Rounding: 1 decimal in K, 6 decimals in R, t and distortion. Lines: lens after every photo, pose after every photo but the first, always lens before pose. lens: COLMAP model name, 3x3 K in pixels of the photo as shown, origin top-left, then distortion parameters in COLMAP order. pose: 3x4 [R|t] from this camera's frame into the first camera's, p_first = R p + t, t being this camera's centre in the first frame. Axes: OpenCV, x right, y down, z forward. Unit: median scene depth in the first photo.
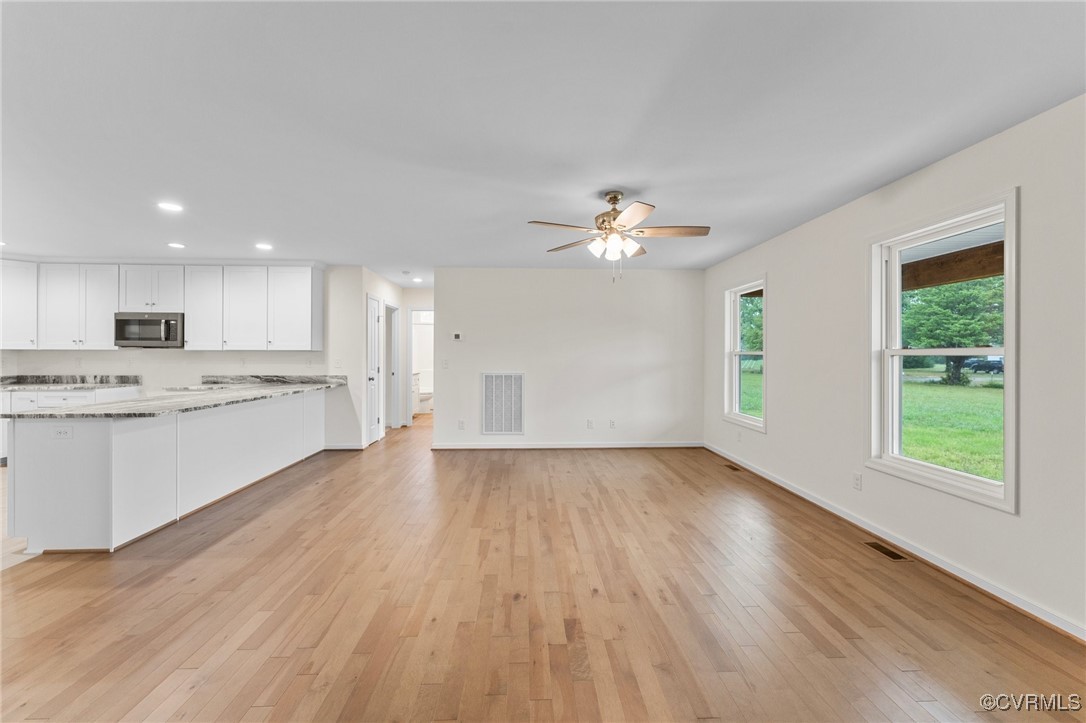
lens RADIAL K [[440.1, 0, 542.6], [0, 440.1, 355.1], [0, 0, 1]] dist [0.002636, 0.000288]
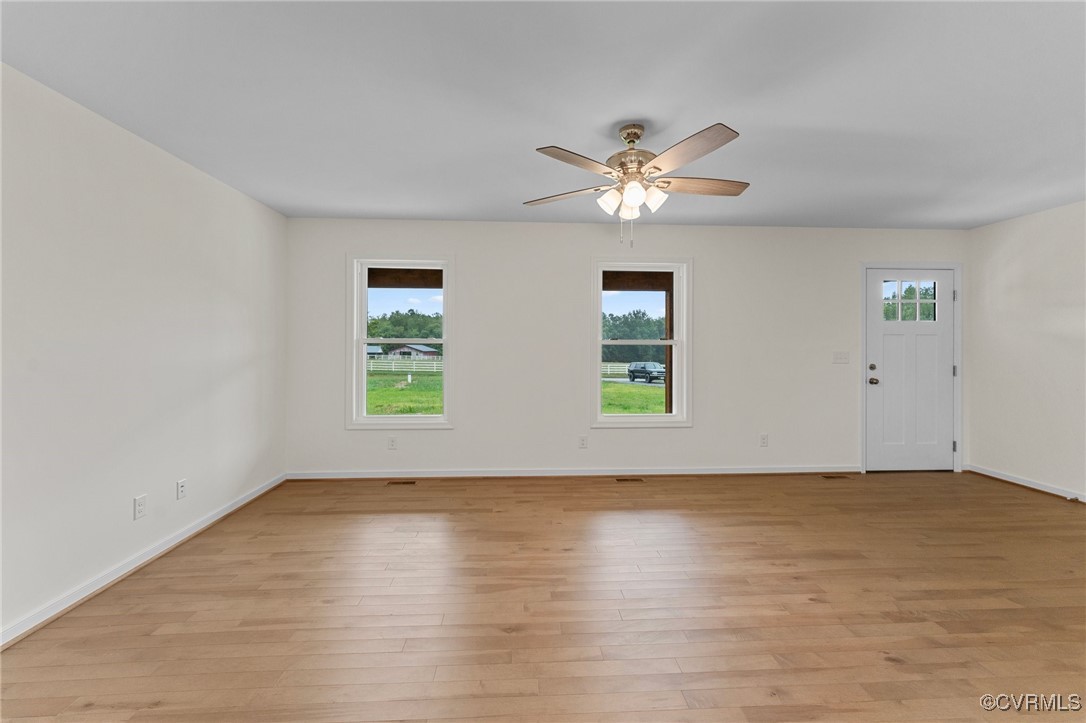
lens RADIAL K [[442.9, 0, 544.8], [0, 442.9, 339.4], [0, 0, 1]] dist [0.001658, 0.000222]
pose [[-0.014171, 0.010844, 0.999841, -0.353962], [-0.002359, 0.999938, -0.010879, 0.001836], [-0.999897, -0.002513, -0.014144, 0.695100]]
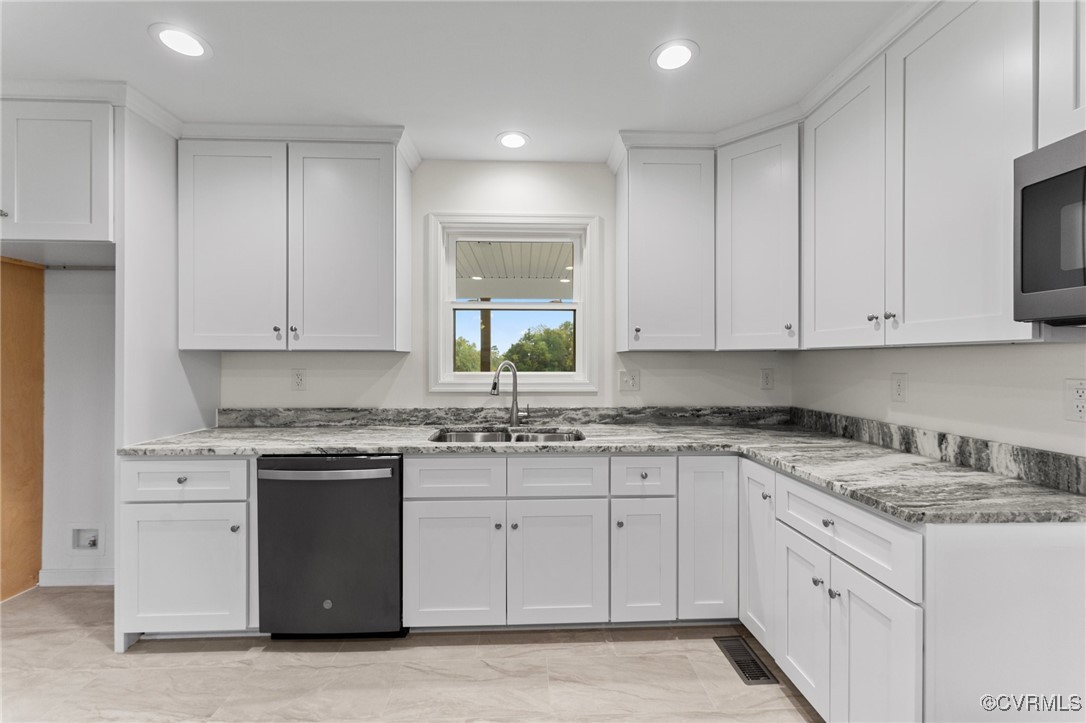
lens RADIAL K [[439.1, 0, 541.5], [0, 439.1, 359.4], [0, 0, 1]] dist [0.000566, 0.000181]
pose [[-0.003876, -0.004546, -0.999982, -0.760117], [-0.001361, 0.999989, -0.004541, -0.001542], [0.999992, 0.001344, -0.003883, 0.775887]]
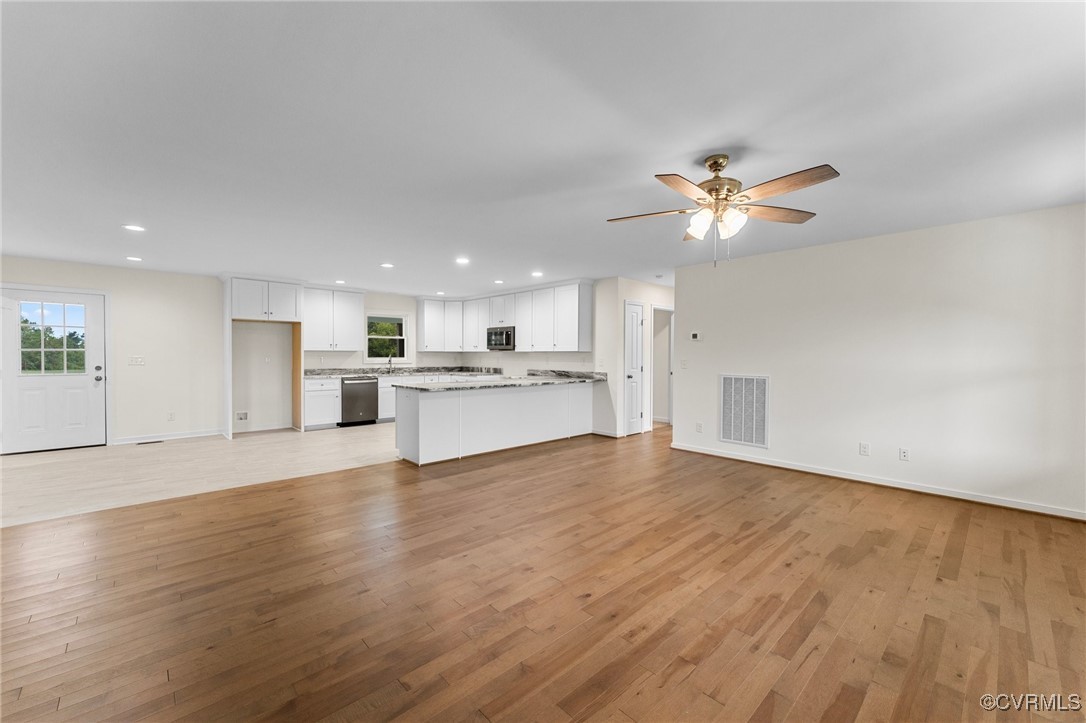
lens RADIAL K [[432.9, 0, 540.6], [0, 432.9, 363.1], [0, 0, 1]] dist [0.000590, 0.000053]
pose [[0.648307, 0.015378, -0.761223, 0.342568], [-0.003093, 0.999841, 0.017564, 0.001373], [0.761373, -0.009032, 0.648252, 0.133716]]
